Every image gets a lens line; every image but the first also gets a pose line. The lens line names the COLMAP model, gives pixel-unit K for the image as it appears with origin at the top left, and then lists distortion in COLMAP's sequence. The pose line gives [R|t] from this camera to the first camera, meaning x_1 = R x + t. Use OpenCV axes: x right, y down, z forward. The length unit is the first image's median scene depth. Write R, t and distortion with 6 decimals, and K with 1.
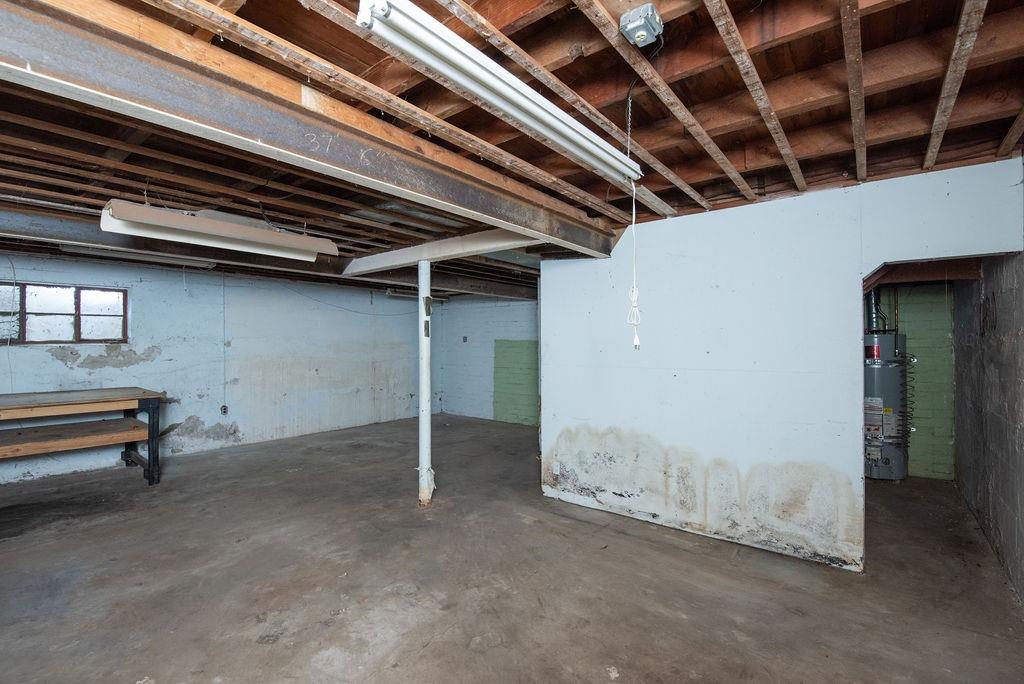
lens RADIAL K [[454.4, 0, 512.0], [0, 454.4, 342.0], [0, 0, 1]] dist [-0.003813, -0.007678]
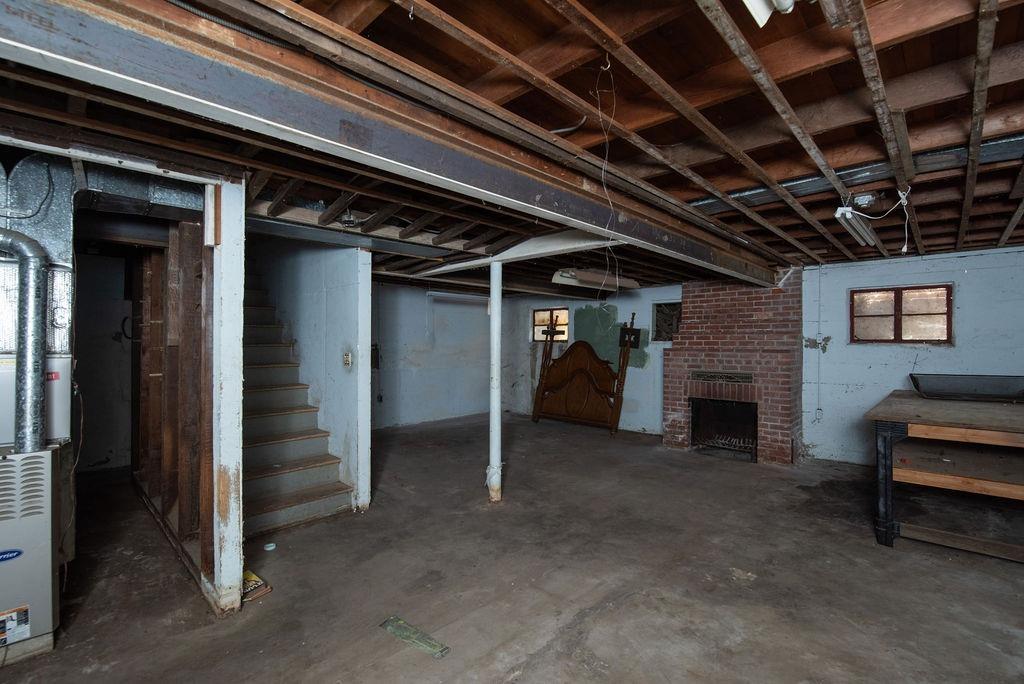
lens RADIAL K [[454.4, 0, 512.0], [0, 454.4, 342.0], [0, 0, 1]] dist [-0.003813, -0.007678]
pose [[-0.995177, 0.002272, 0.098073, -0.370729], [0.002242, 0.999997, -0.000421, 0.000052], [-0.098074, -0.000199, -0.995179, 2.256963]]
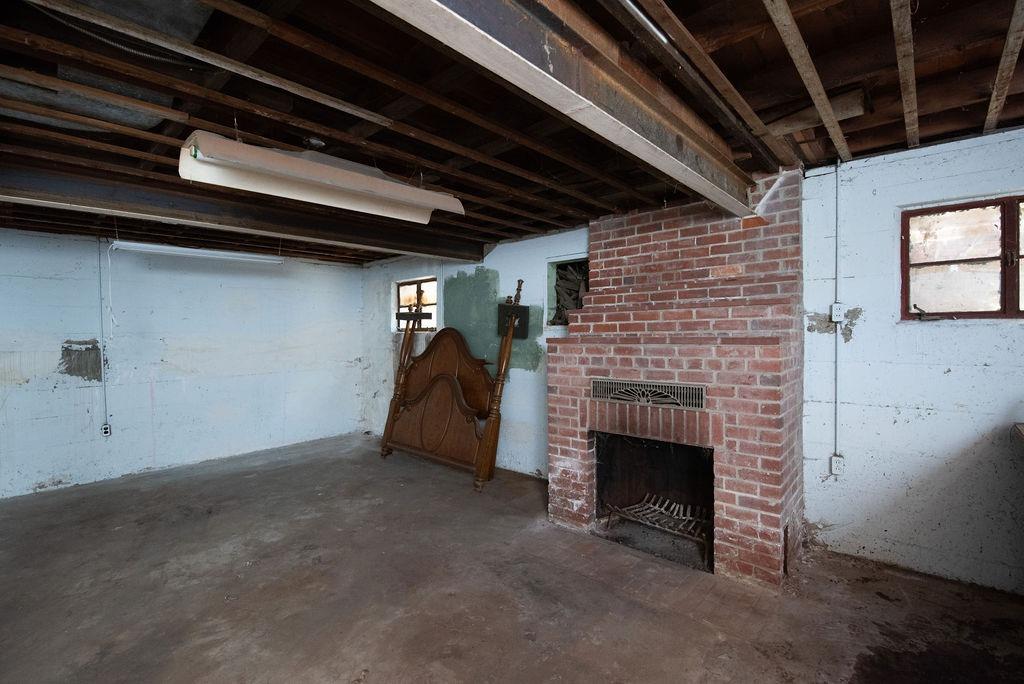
lens RADIAL K [[454.4, 0, 512.0], [0, 454.4, 342.0], [0, 0, 1]] dist [-0.003813, -0.007678]
pose [[-0.997543, 0.019298, 0.067348, -0.765980], [0.020793, 0.999551, 0.021565, 0.010883], [-0.066901, 0.022912, -0.997496, 1.416065]]
